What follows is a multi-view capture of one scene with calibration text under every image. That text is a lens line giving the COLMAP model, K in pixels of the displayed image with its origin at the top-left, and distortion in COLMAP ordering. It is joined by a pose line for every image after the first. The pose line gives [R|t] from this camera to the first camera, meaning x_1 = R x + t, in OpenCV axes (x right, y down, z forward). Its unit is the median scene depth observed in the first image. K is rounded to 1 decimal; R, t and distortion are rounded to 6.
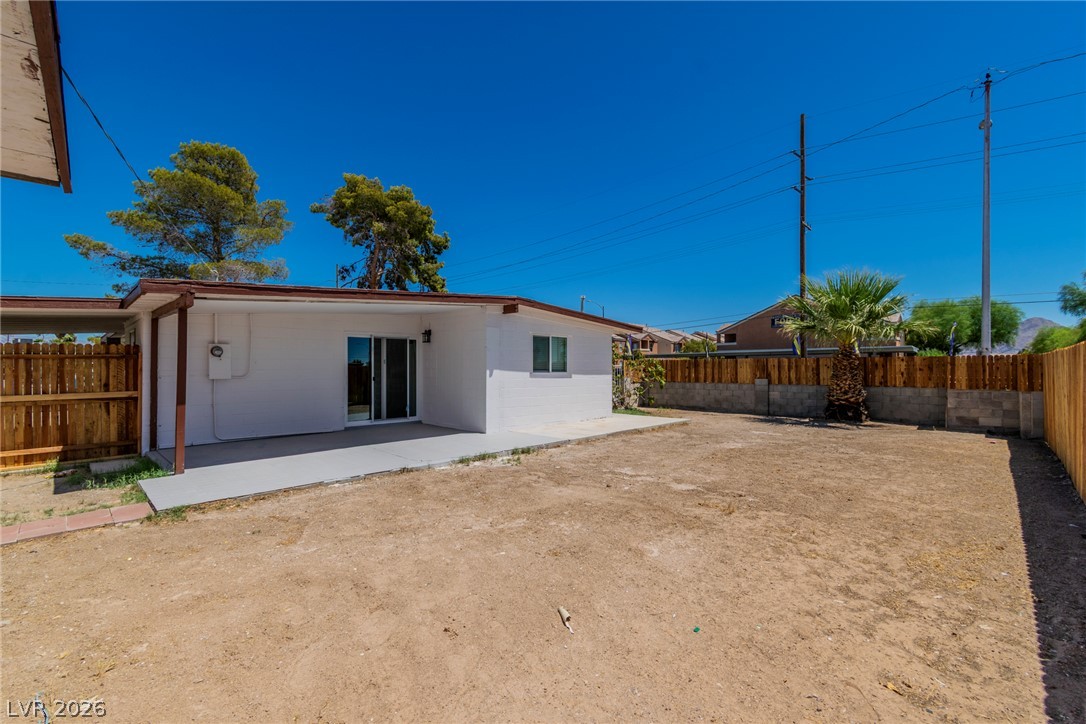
lens RADIAL K [[475.2, 0, 542.9], [0, 475.2, 362.2], [0, 0, 1]] dist [0.002214, -0.000466]
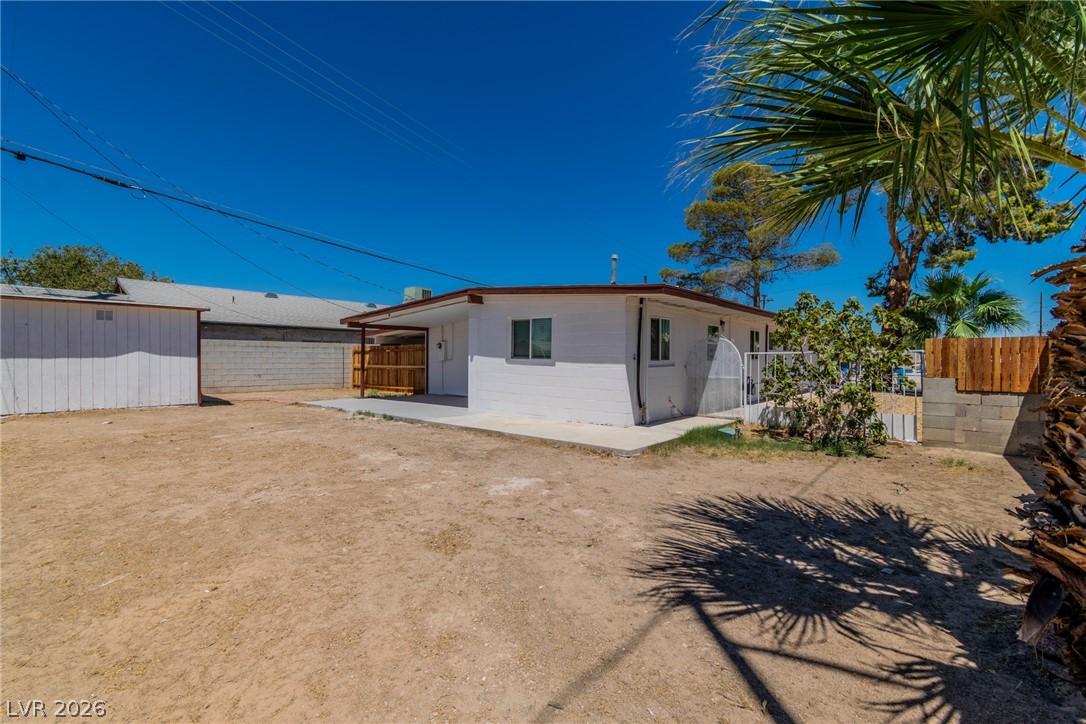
lens RADIAL K [[475.2, 0, 542.6], [0, 475.2, 360.3], [0, 0, 1]] dist [0.002214, -0.000466]
pose [[0.098772, 0.008202, -0.995076, 0.925761], [0.002505, 0.999961, 0.008491, 0.016423], [0.995107, -0.003332, 0.098748, 0.936438]]
